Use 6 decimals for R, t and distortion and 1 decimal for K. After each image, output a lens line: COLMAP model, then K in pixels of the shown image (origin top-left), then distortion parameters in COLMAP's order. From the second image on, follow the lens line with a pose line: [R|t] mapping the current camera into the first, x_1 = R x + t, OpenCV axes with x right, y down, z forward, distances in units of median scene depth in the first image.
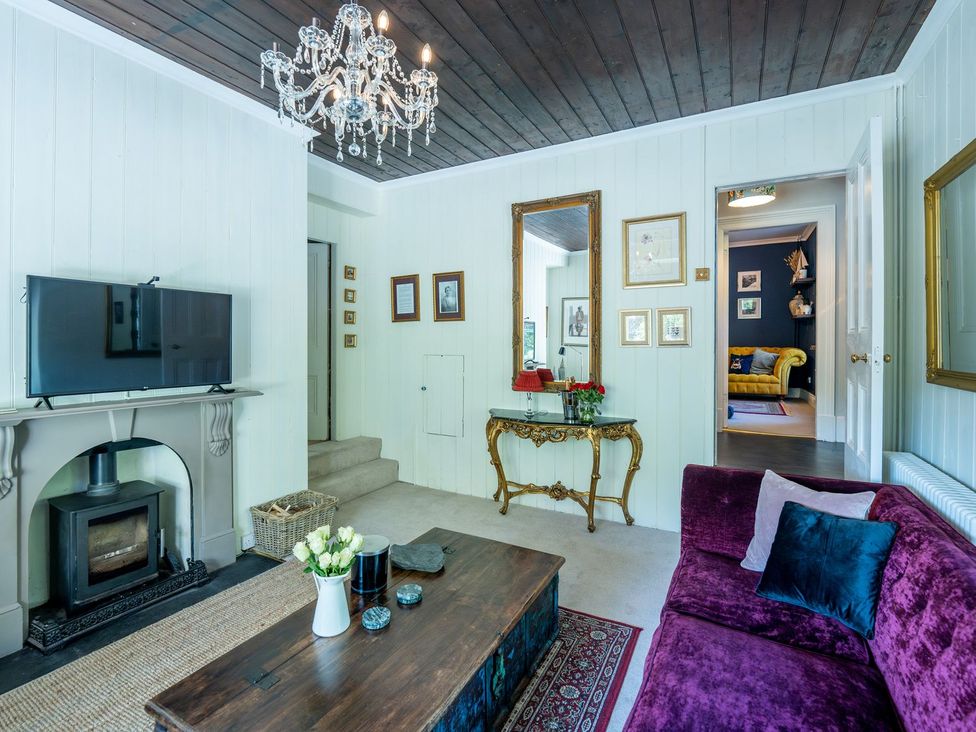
lens RADIAL K [[466.6, 0, 483.9], [0, 466.6, 346.7], [0, 0, 1]] dist [-0.009615, -0.000526]
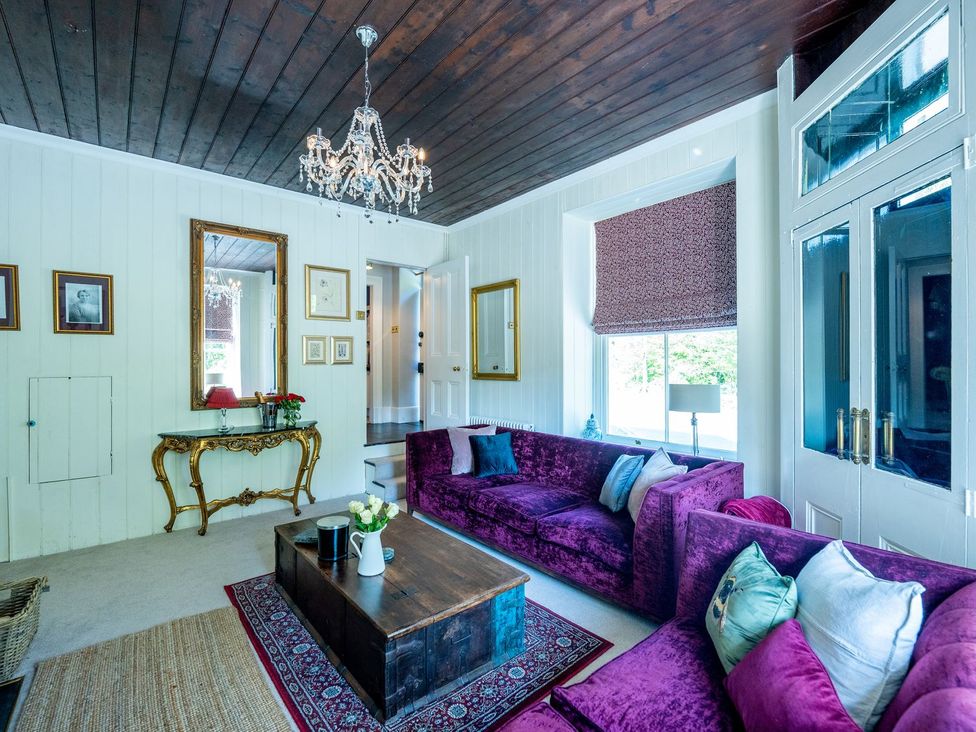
lens RADIAL K [[451.2, 0, 490.4], [0, 451.2, 365.7], [0, 0, 1]] dist [-0.008872, -0.001473]
pose [[0.358613, -0.004482, 0.933476, -0.622539], [0.009619, 0.999953, 0.001106, 0.006171], [-0.933437, 0.008582, 0.358639, 0.090059]]
